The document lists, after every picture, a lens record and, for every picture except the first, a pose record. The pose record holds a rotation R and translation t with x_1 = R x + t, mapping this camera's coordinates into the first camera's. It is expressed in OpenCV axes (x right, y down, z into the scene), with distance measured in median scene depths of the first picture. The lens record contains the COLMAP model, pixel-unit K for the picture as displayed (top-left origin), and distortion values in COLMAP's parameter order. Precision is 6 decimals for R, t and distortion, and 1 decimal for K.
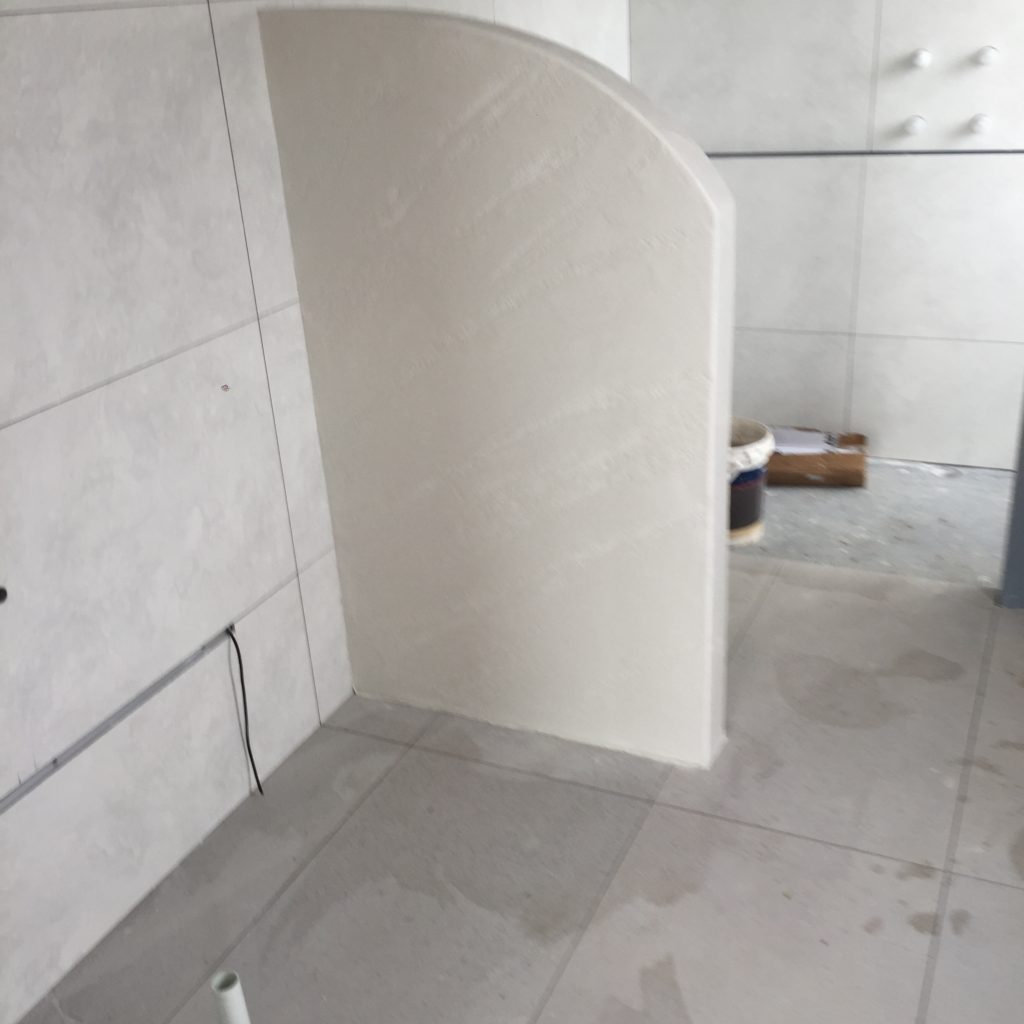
lens RADIAL K [[1144.0, 0, 512.0], [0, 1144.0, 512.0], [0, 0, 1]] dist [0.051147, -0.059329]
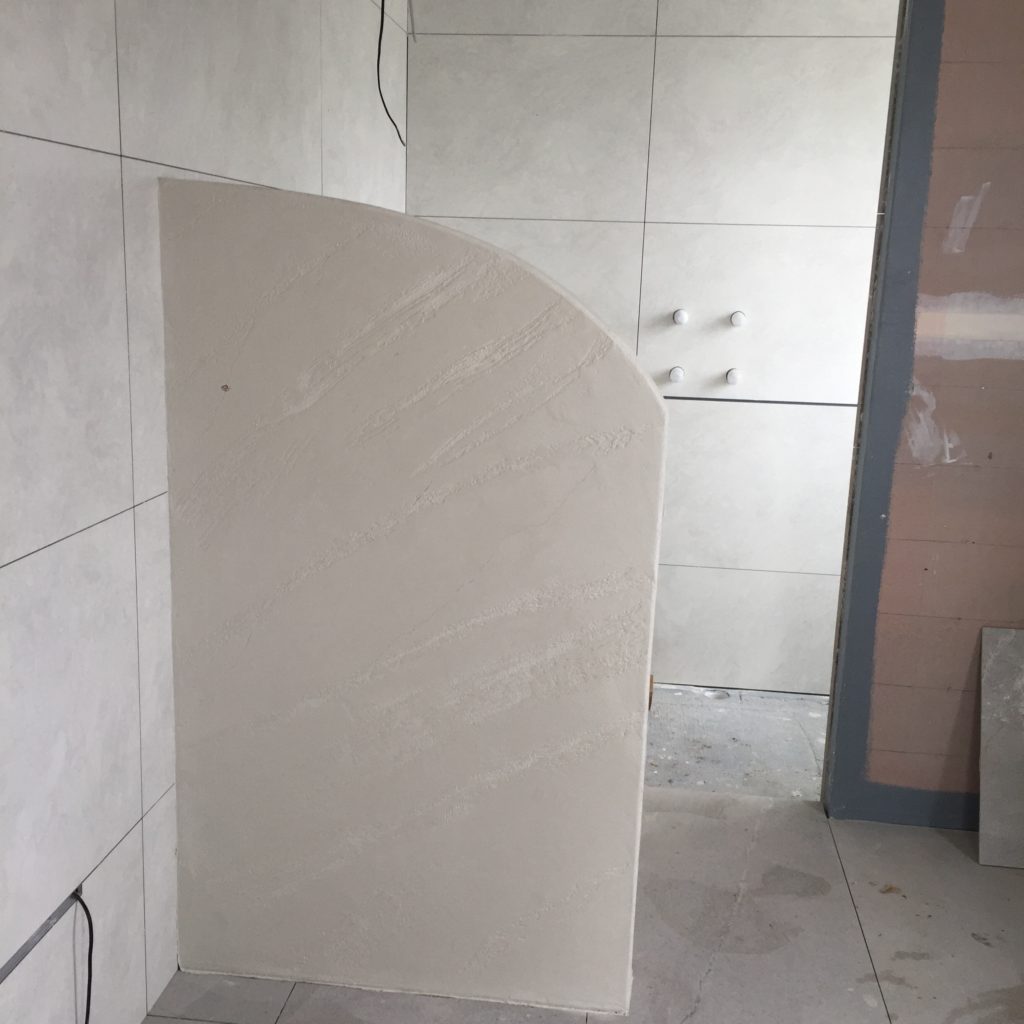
lens RADIAL K [[1144.0, 0, 512.0], [0, 1144.0, 512.0], [0, 0, 1]] dist [0.051147, -0.059329]
pose [[0.945219, 0.032317, 0.324834, -0.210634], [0.038855, 0.976875, -0.210249, 0.023355], [-0.324117, 0.211352, 0.922105, 0.106182]]
